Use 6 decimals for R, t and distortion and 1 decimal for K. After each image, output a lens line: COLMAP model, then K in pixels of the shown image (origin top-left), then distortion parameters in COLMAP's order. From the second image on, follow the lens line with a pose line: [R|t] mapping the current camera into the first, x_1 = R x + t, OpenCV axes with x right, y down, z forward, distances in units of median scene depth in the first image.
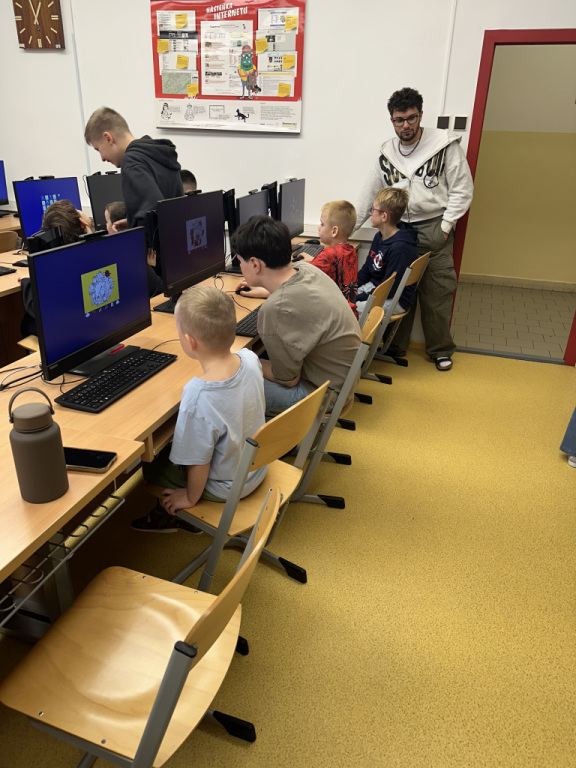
lens RADIAL K [[551.5, 0, 288.0], [0, 551.5, 384.0], [0, 0, 1]] dist [0.002324, -0.004832]
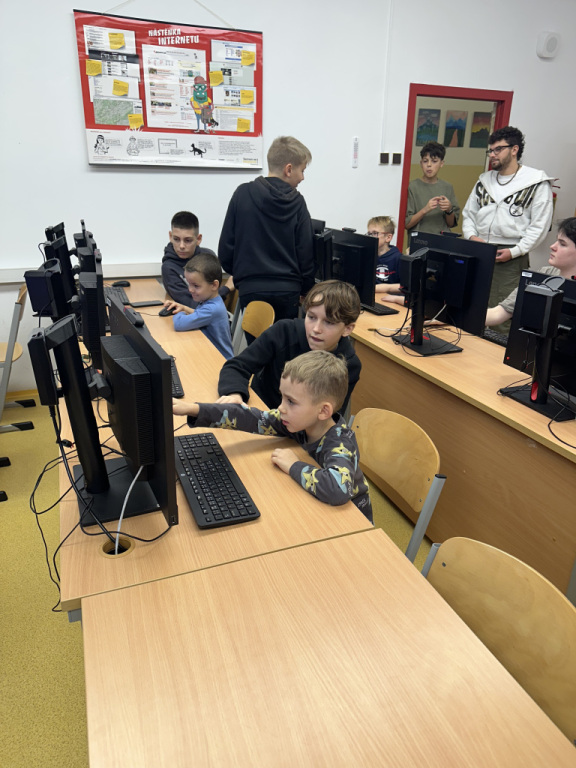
lens RADIAL K [[551.5, 0, 288.0], [0, 551.5, 384.0], [0, 0, 1]] dist [0.002324, -0.004832]
pose [[0.773202, -0.236065, 0.588586, -0.612386], [0.276094, 0.960863, 0.022681, -0.099164], [-0.570904, 0.144968, 0.808117, 0.242401]]
